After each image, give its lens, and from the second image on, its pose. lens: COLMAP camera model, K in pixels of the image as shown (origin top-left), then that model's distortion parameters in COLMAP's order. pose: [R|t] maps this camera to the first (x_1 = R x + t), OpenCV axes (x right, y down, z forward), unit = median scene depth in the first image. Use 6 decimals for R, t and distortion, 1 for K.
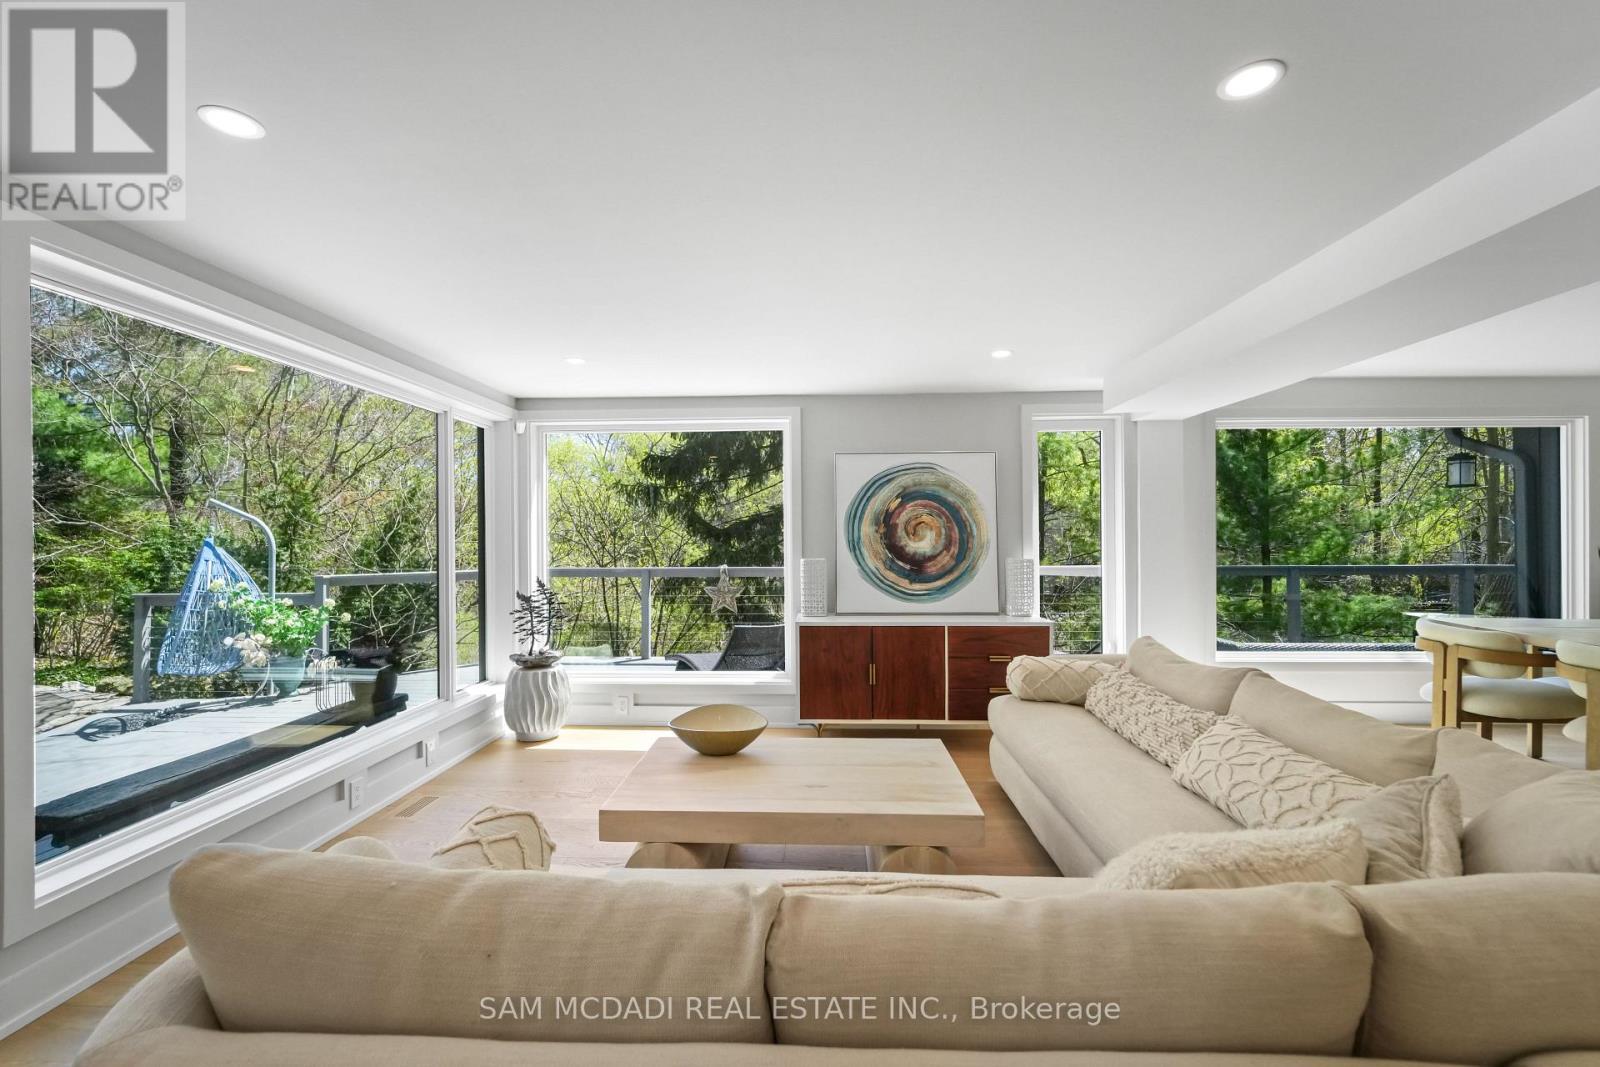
lens RADIAL K [[661.2, 0, 794.5], [0, 661.2, 542.7], [0, 0, 1]] dist [-0.011815, -0.000535]
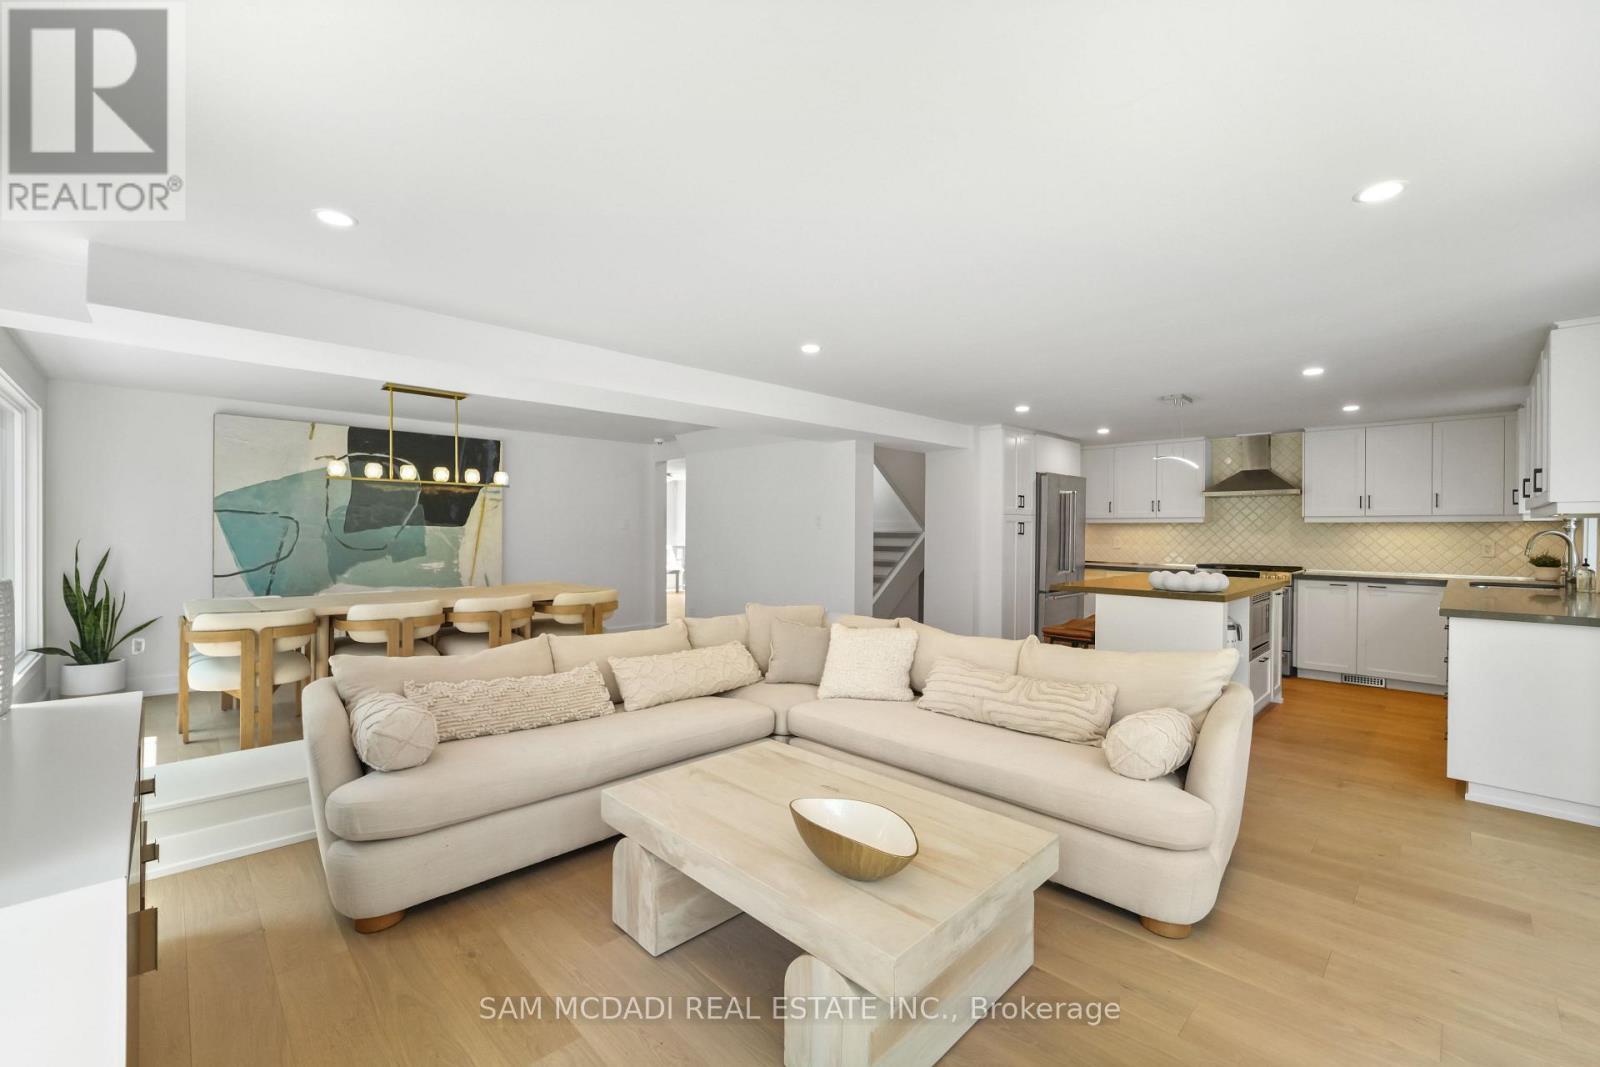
lens RADIAL K [[661.2, 0, 811.5], [0, 661.2, 532.6], [0, 0, 1]] dist [-0.011815, -0.000535]
pose [[-0.747657, -0.002149, 0.664082, -0.323378], [0.001259, 0.999988, 0.004653, -0.008027], [-0.664084, 0.004315, -0.747646, 0.944202]]
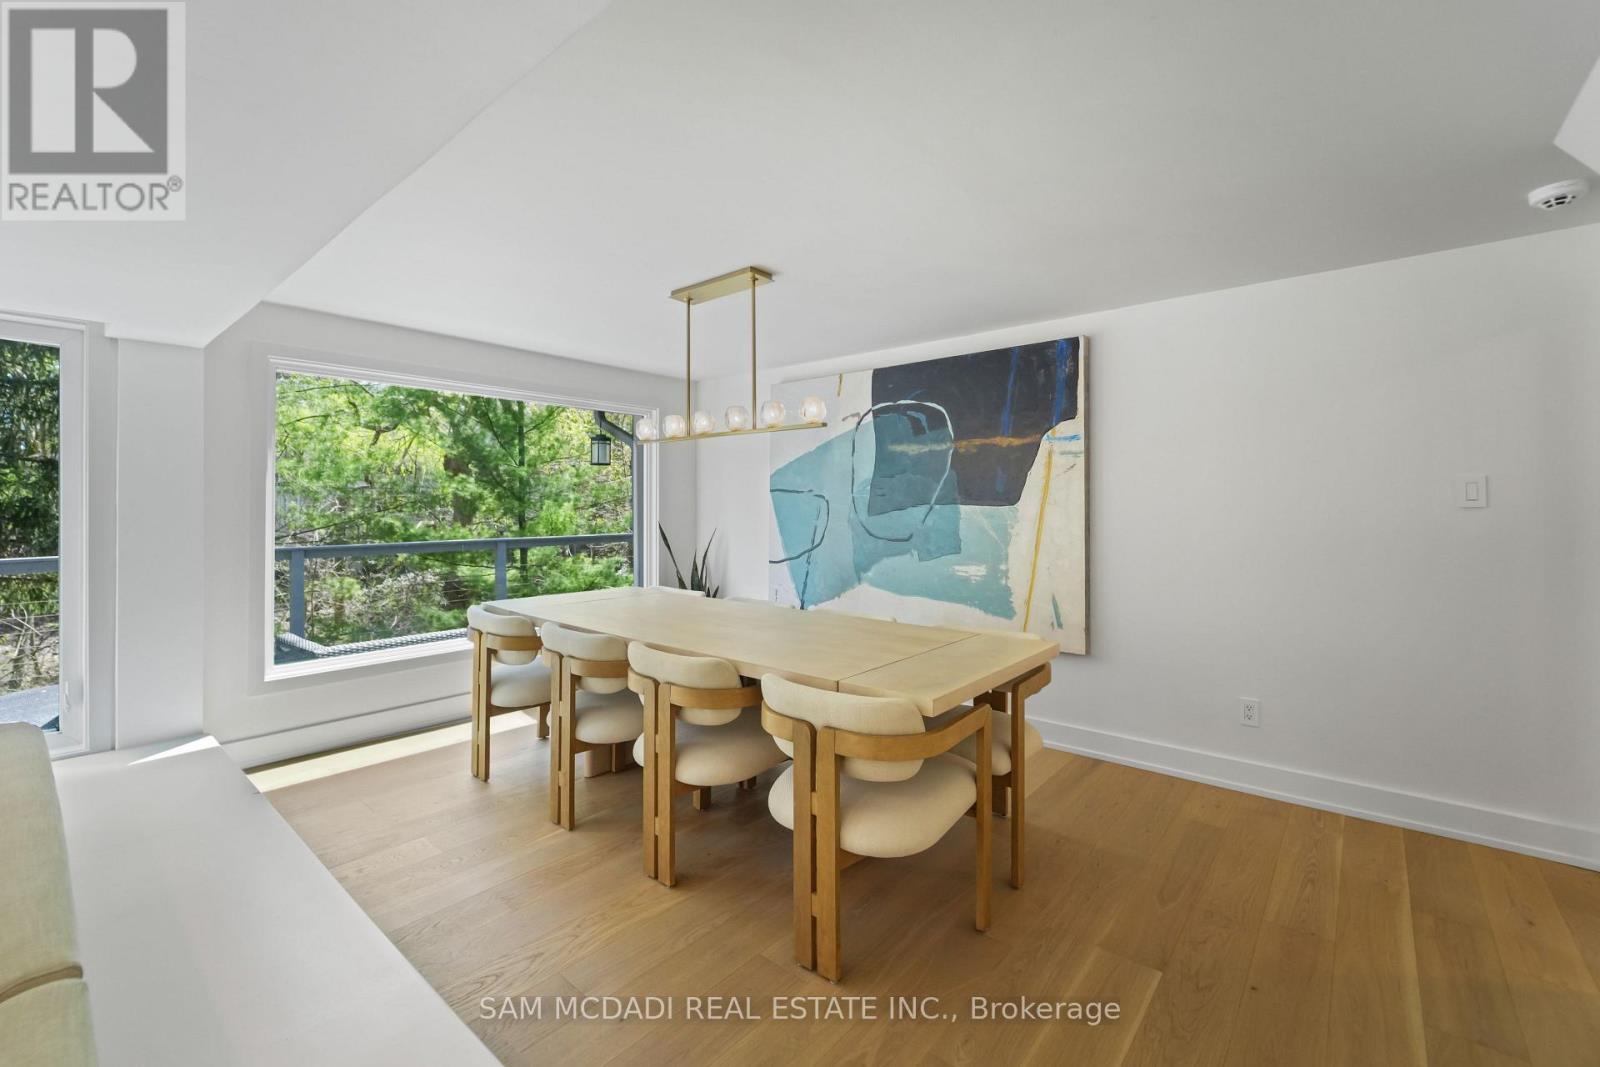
lens RADIAL K [[661.2, 0, 813.9], [0, 661.2, 500.3], [0, 0, 1]] dist [-0.011815, -0.000535]
pose [[0.604816, 0.008979, 0.796314, 0.429610], [0.002269, 0.999913, -0.012998, -0.012697], [-0.796362, 0.009669, 0.604743, 0.056765]]
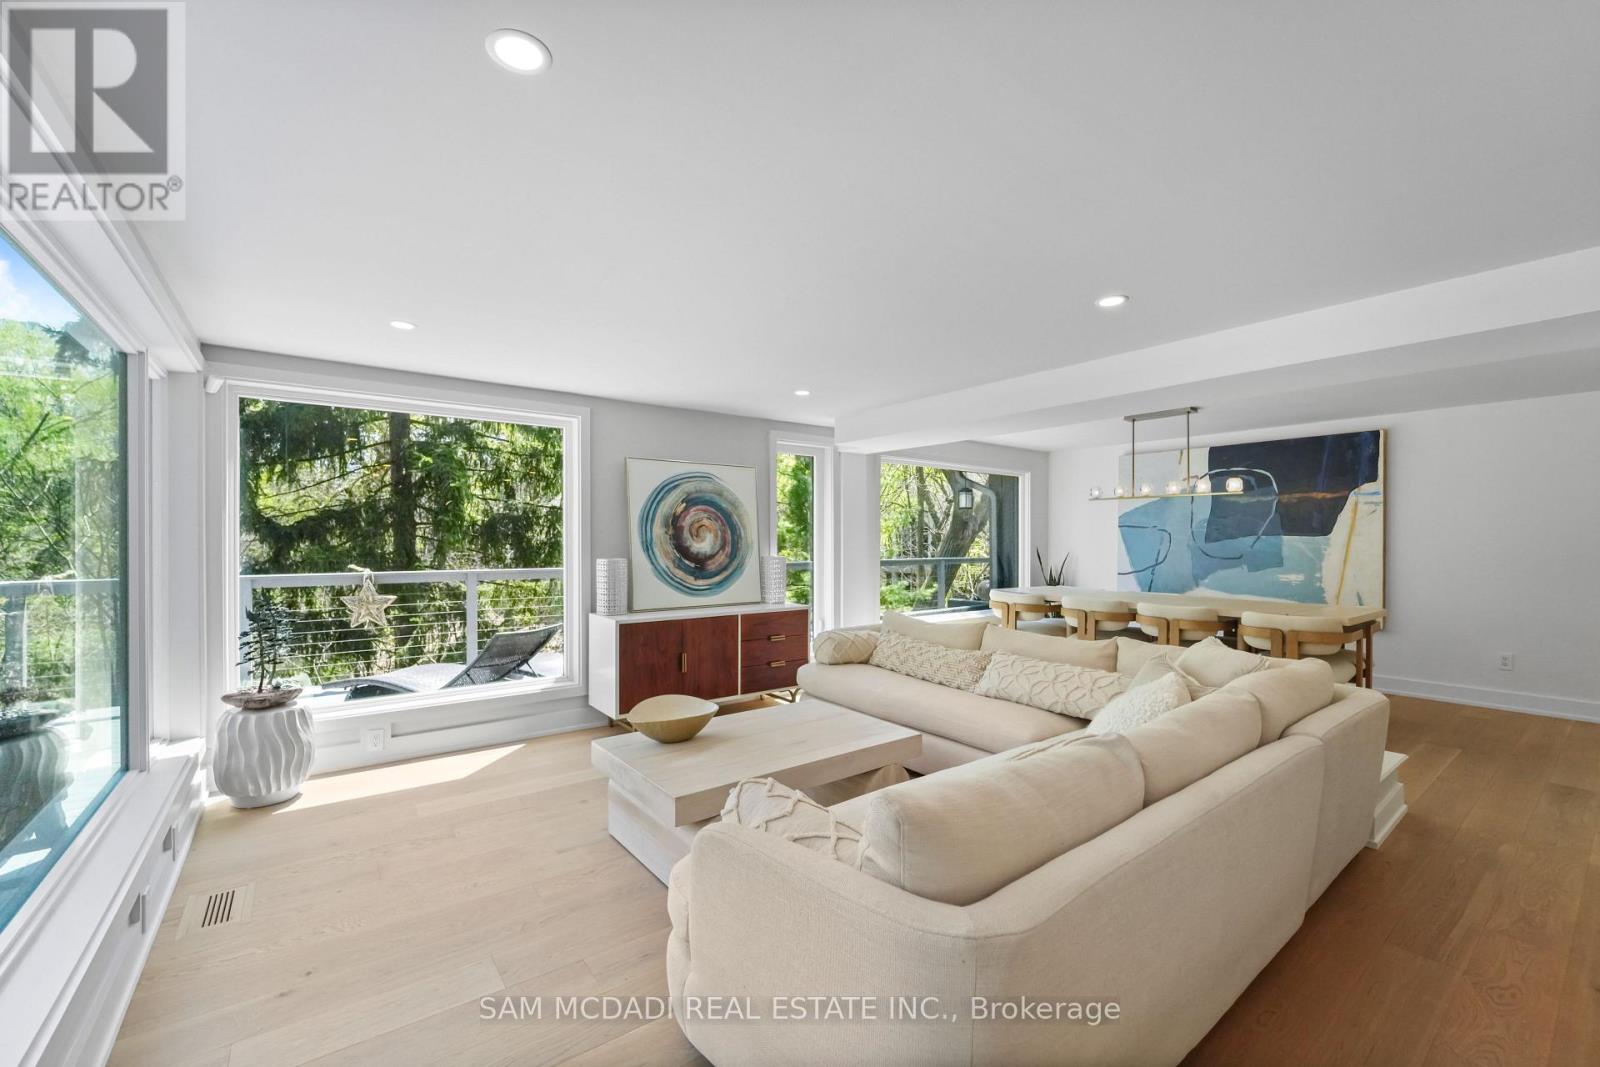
lens RADIAL K [[661.2, 0, 794.4], [0, 661.2, 544.5], [0, 0, 1]] dist [-0.011815, -0.000535]
pose [[0.767949, 0.000039, 0.640511, -0.409996], [-0.001148, 0.999998, 0.001315, 0.000280], [-0.640510, -0.001746, 0.767948, 0.034652]]
